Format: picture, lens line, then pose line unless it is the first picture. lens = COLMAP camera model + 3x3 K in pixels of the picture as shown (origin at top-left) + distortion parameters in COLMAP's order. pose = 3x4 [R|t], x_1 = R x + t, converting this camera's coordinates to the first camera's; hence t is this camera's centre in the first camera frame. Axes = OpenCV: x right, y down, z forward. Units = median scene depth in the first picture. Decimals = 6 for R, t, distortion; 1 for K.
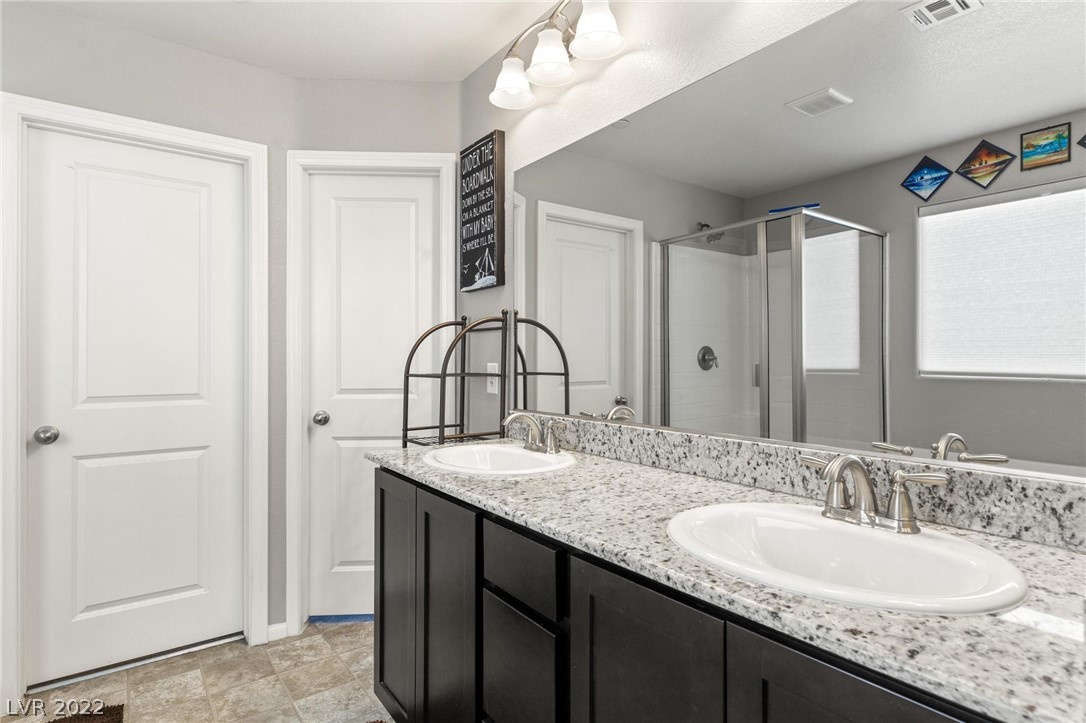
lens RADIAL K [[558.2, 0, 544.5], [0, 558.2, 358.6], [0, 0, 1]] dist [-0.002638, -0.000372]
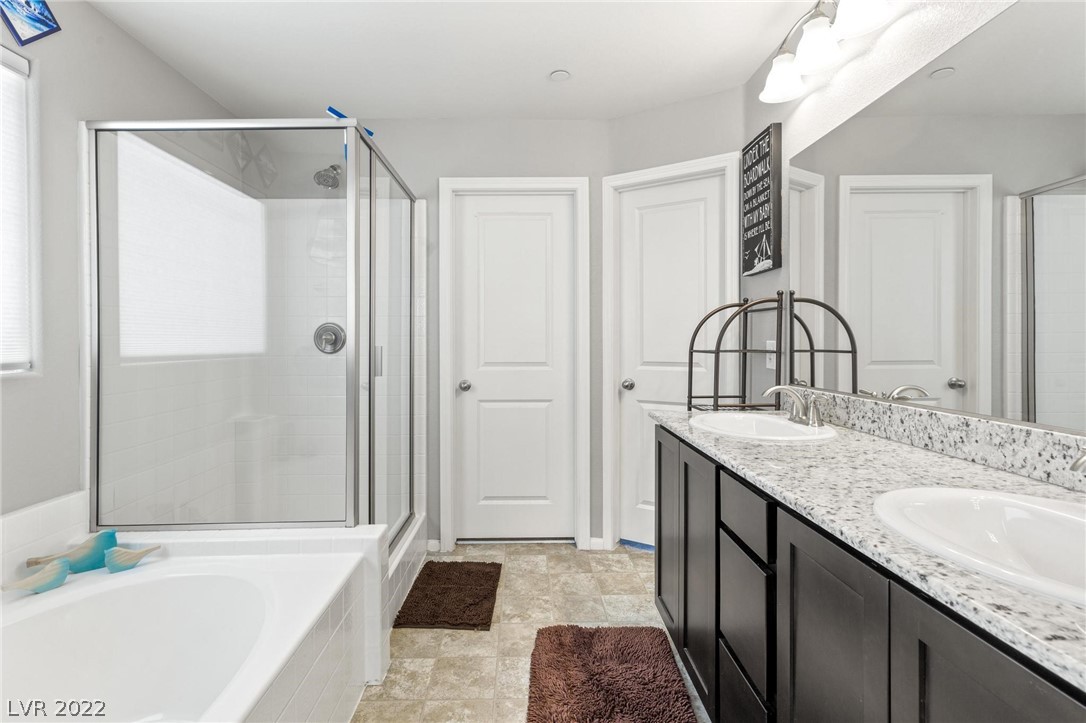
lens RADIAL K [[505.5, 0, 535.7], [0, 505.5, 341.8], [0, 0, 1]] dist [-0.000001, -0.000283]
pose [[0.812039, 0.000996, -0.583603, 0.119158], [0.003844, 0.999968, 0.007055, 0.001700], [0.583591, -0.007972, 0.812009, -0.062958]]
